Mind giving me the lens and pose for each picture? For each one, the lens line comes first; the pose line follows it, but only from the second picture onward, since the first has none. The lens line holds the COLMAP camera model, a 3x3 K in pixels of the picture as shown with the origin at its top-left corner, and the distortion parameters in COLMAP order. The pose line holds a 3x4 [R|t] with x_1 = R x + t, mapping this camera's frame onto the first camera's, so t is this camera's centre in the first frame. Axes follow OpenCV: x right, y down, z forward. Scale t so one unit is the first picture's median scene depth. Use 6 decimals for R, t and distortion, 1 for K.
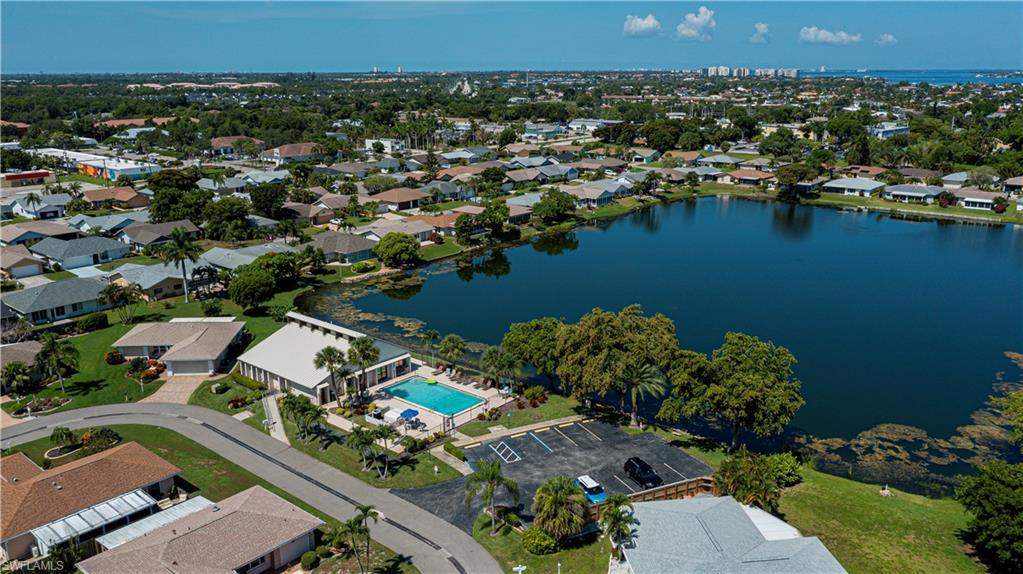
lens RADIAL K [[792.6, 0, 511.3], [0, 792.6, 281.4], [0, 0, 1]] dist [-0.004656, 0.002139]
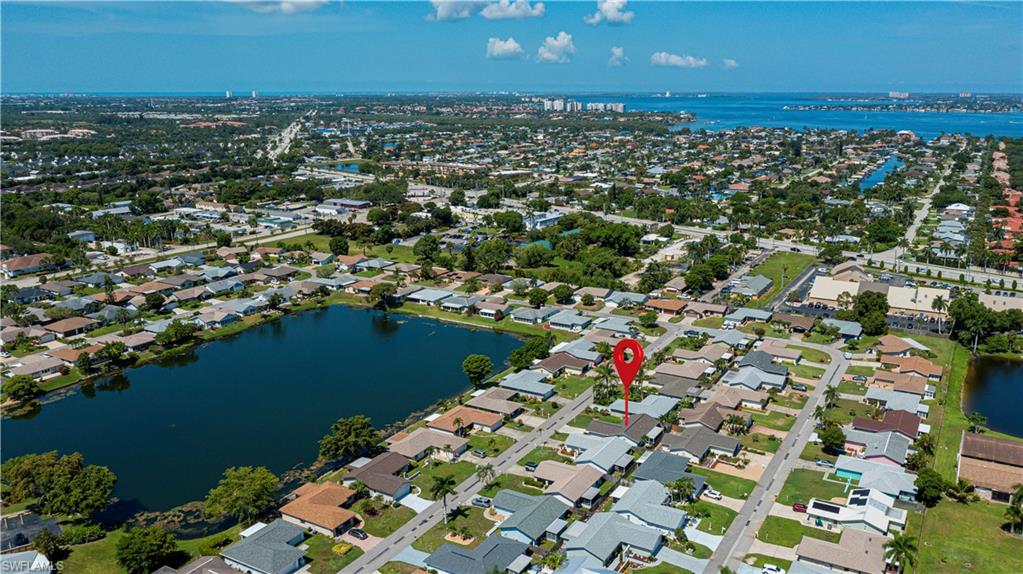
lens RADIAL K [[792.6, 0, 518.0], [0, 792.6, 292.4], [0, 0, 1]] dist [-0.004656, 0.002139]
pose [[0.985147, -0.040579, 0.166850, 0.331308], [0.042599, 0.999056, -0.008544, -0.101634], [-0.166346, 0.015525, 0.985945, -0.383878]]
